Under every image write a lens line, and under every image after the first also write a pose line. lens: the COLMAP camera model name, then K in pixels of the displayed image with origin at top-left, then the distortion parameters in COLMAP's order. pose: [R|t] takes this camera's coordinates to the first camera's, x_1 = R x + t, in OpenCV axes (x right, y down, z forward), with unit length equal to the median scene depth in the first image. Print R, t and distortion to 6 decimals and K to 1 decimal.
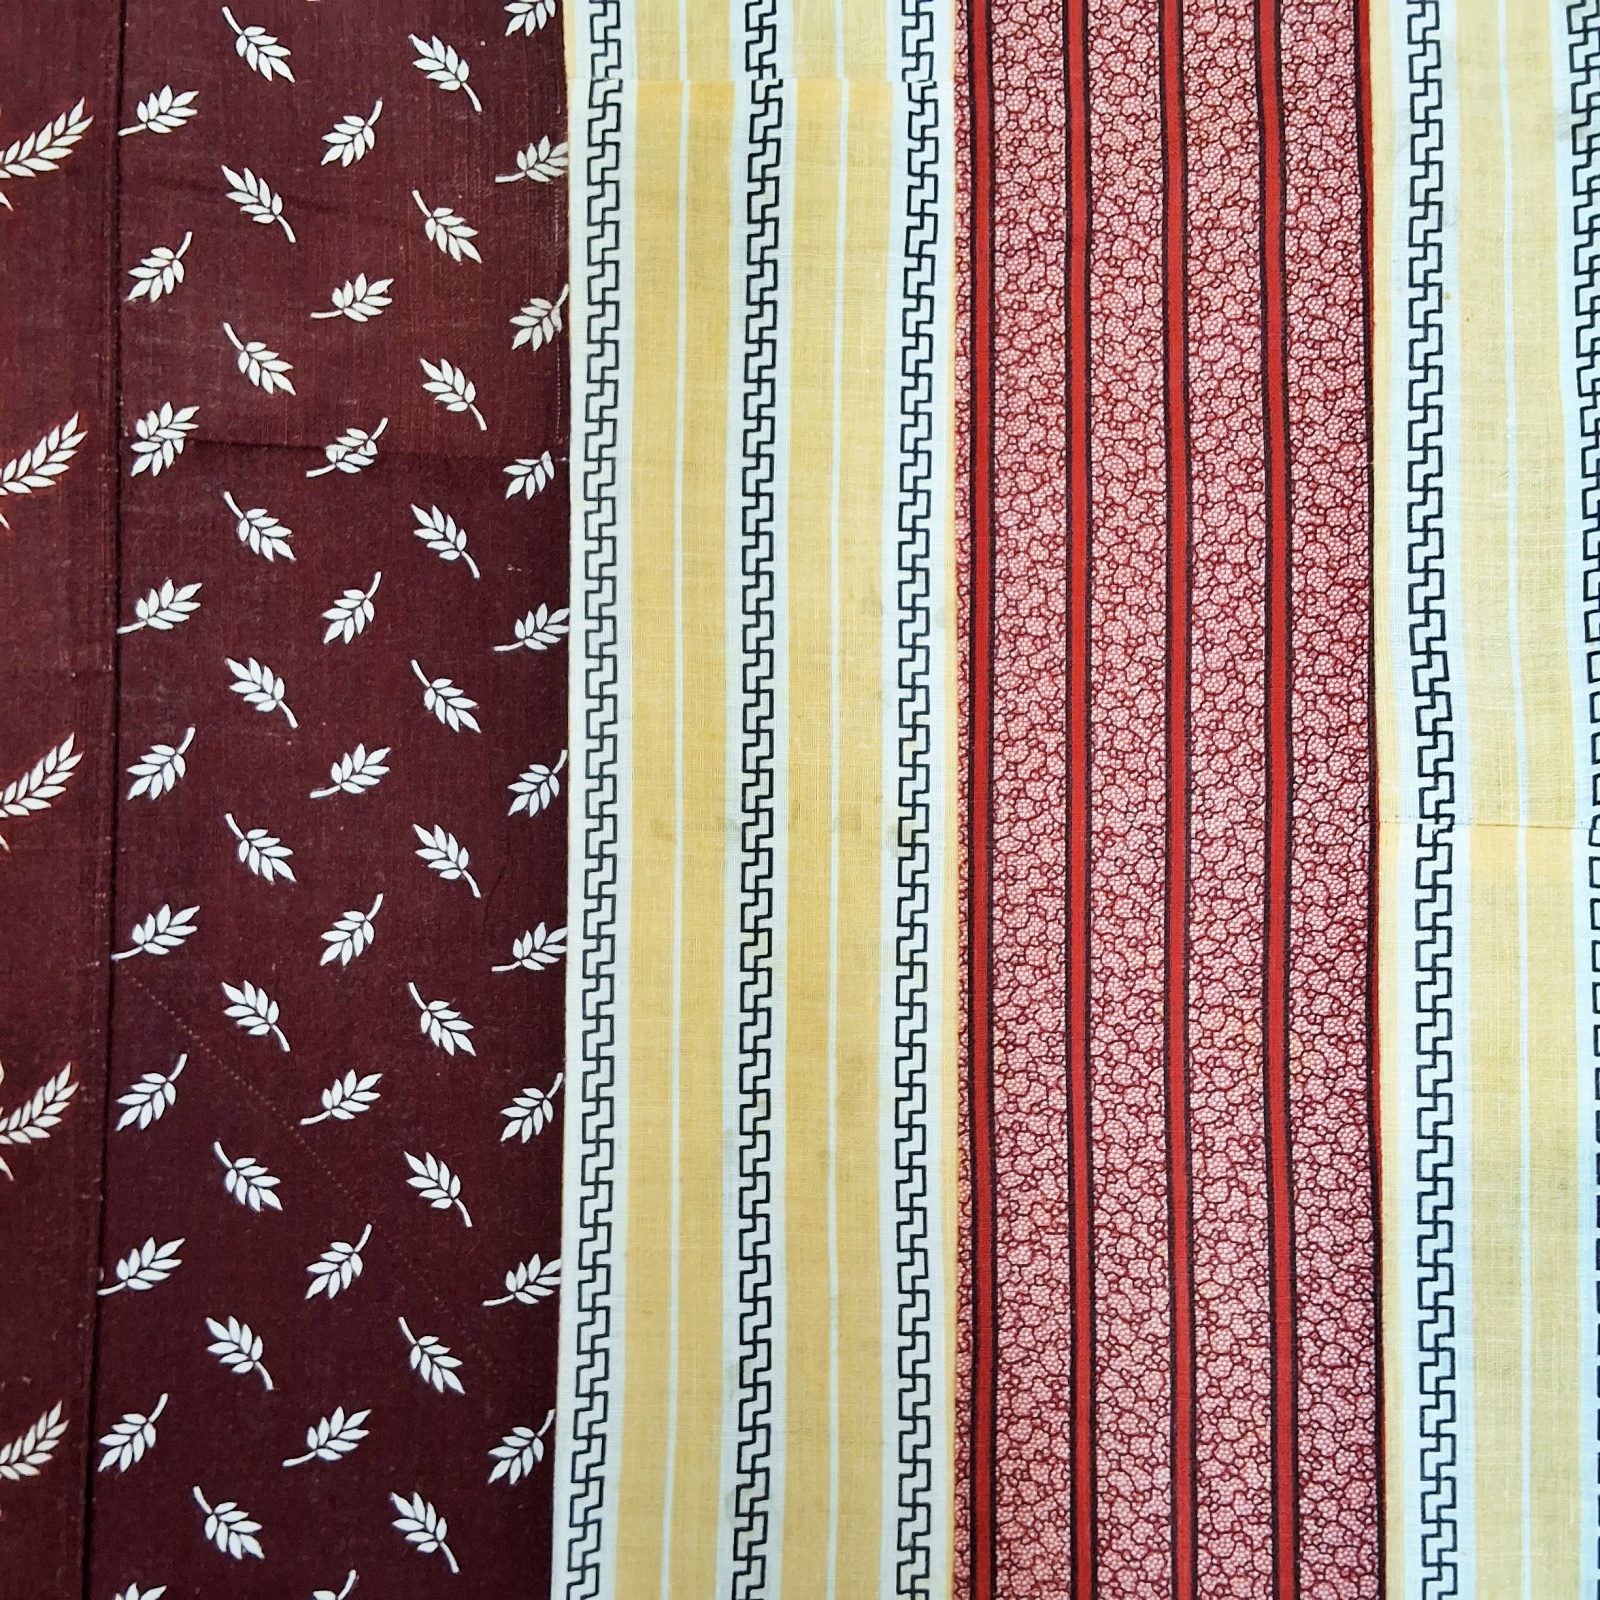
lens RADIAL K [[1728.4, 0, 818.2], [0, 1728.4, 799.6], [0, 0, 1]] dist [0.154025, -0.268440]
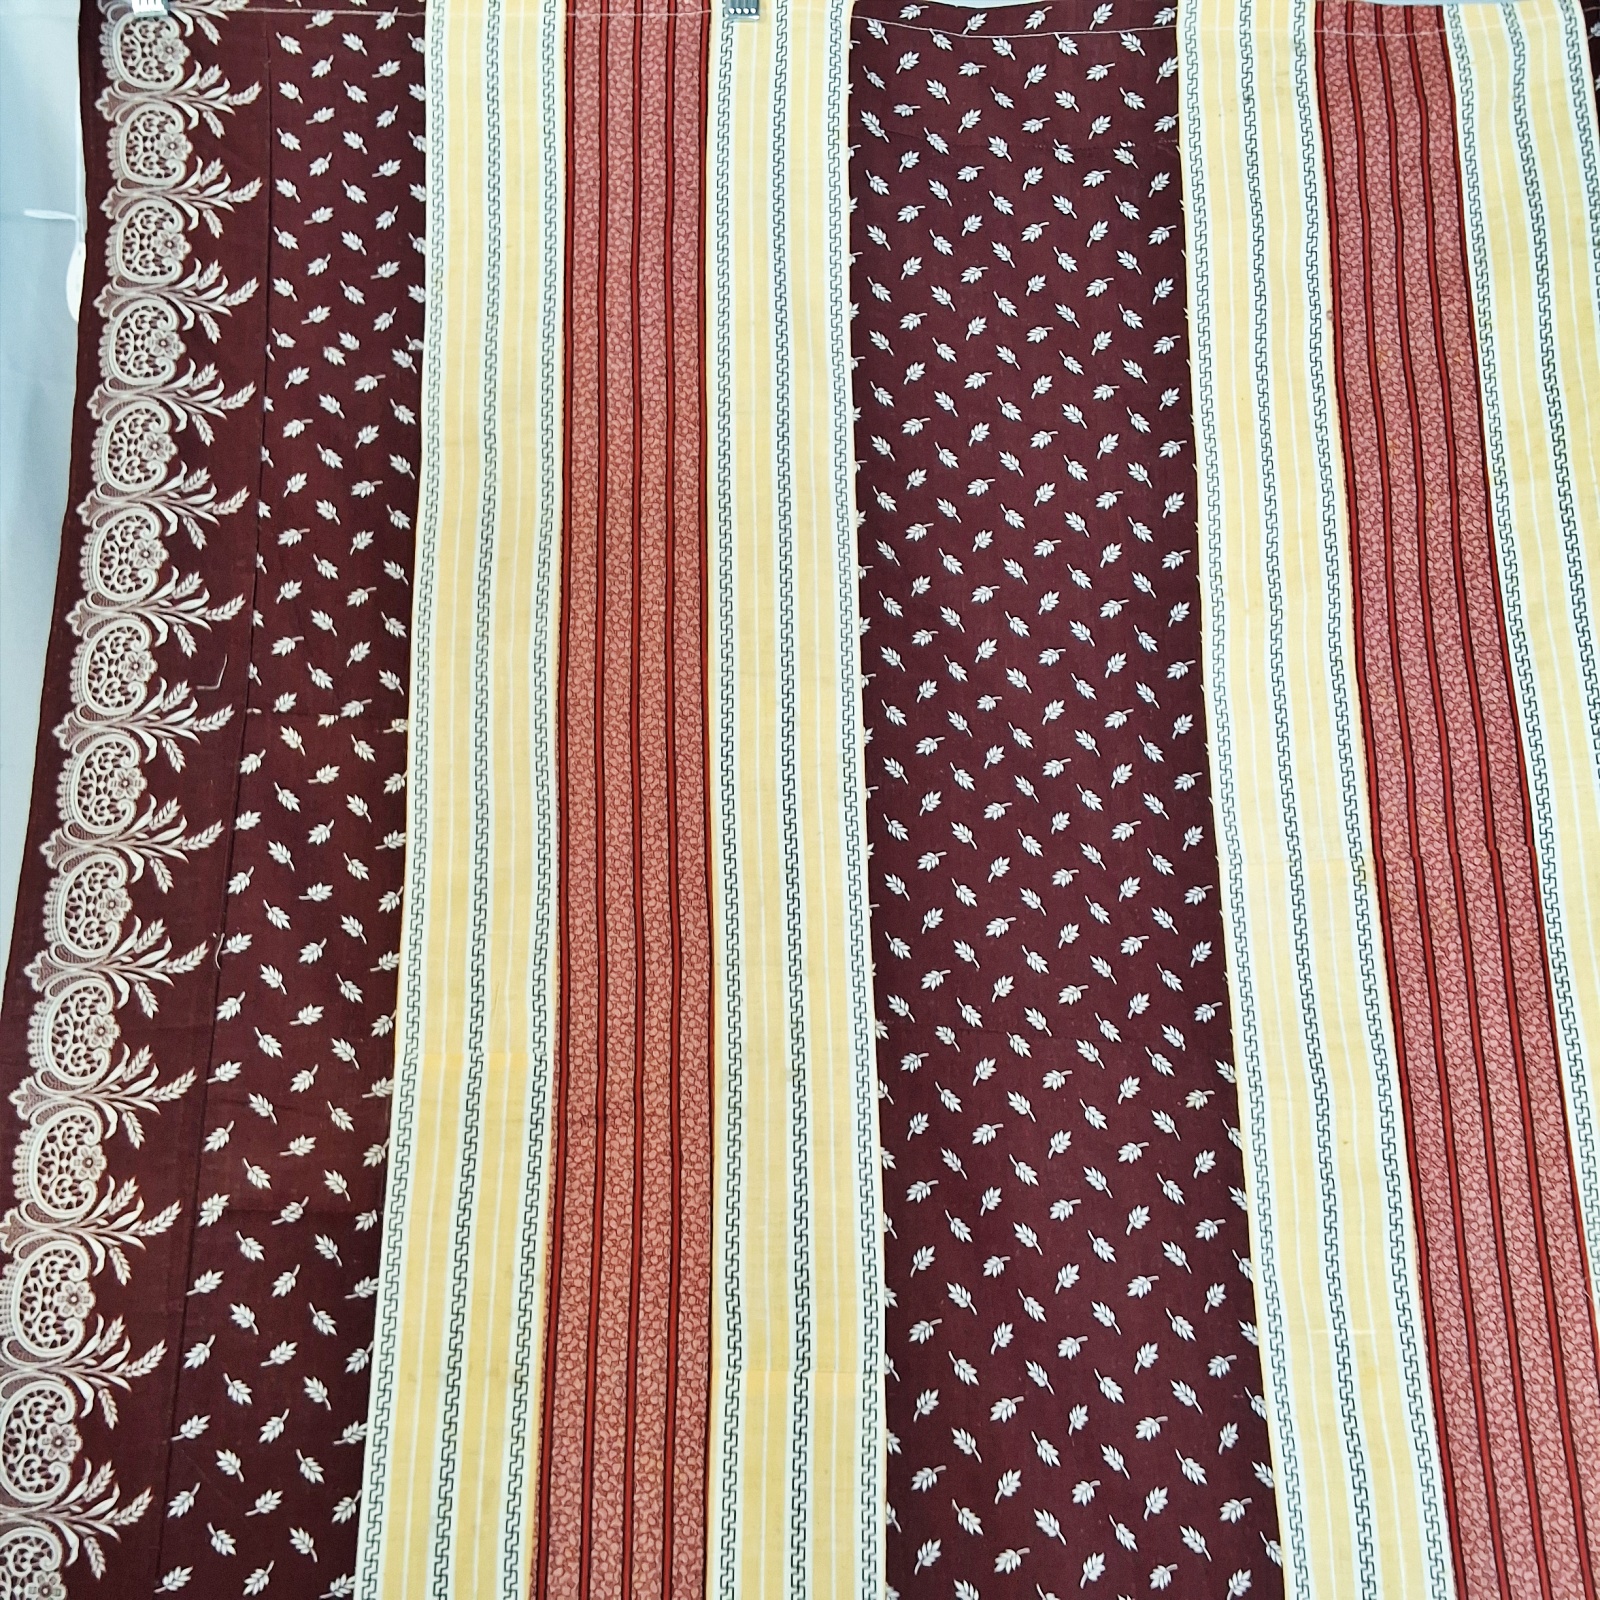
lens RADIAL K [[1728.4, 0, 818.2], [0, 1728.4, 799.6], [0, 0, 1]] dist [0.154025, -0.268440]
pose [[0.999155, 0.003332, 0.040976, 0.358221], [0.007892, 0.962629, -0.270708, -0.086395], [-0.040346, 0.270802, 0.961789, -1.516856]]
